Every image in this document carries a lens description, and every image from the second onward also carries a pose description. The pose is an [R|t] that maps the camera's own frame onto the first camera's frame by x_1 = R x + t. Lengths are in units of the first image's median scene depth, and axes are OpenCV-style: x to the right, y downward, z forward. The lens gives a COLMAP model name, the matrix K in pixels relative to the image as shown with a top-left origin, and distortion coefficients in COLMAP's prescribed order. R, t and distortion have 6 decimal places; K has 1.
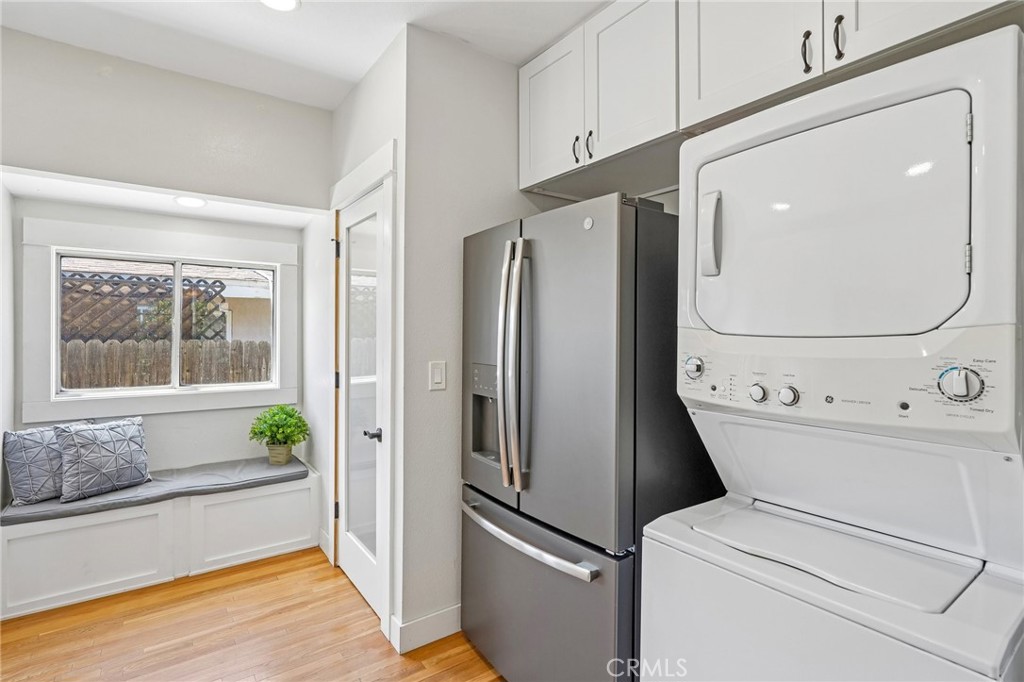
lens RADIAL K [[497.3, 0, 516.3], [0, 497.3, 333.1], [0, 0, 1]] dist [-0.002486, 0.002303]
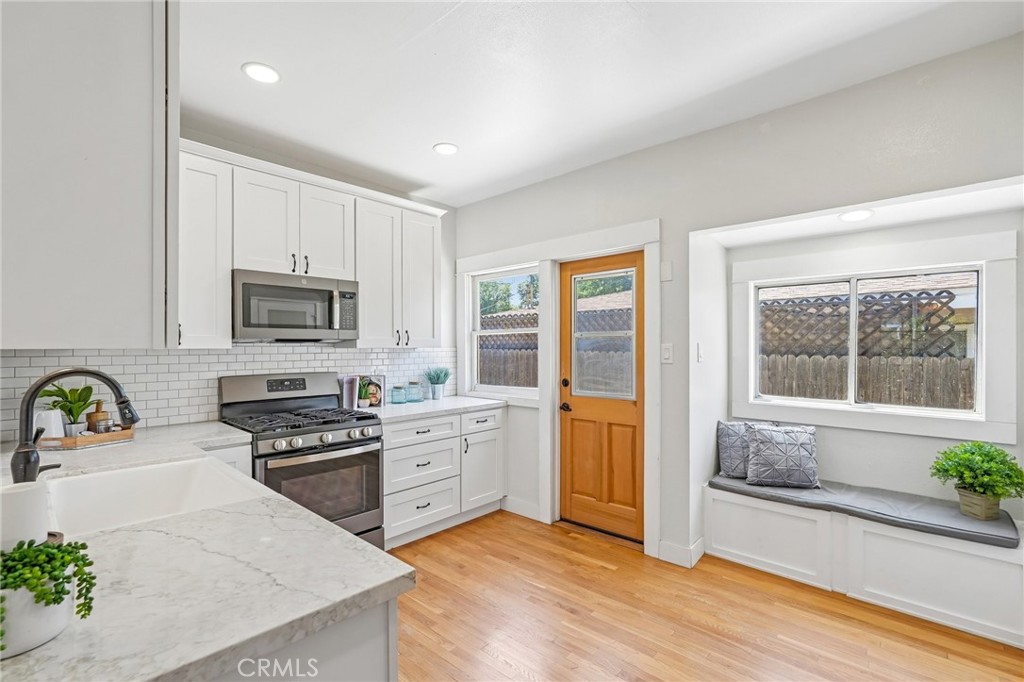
lens RADIAL K [[464.8, 0, 513.6], [0, 464.8, 348.0], [0, 0, 1]] dist [-0.005571, 0.002950]
pose [[0.191157, -0.001383, -0.981559, 0.112347], [-0.002023, 0.999996, -0.001803, -0.000516], [0.981557, 0.002331, 0.191153, 0.160474]]
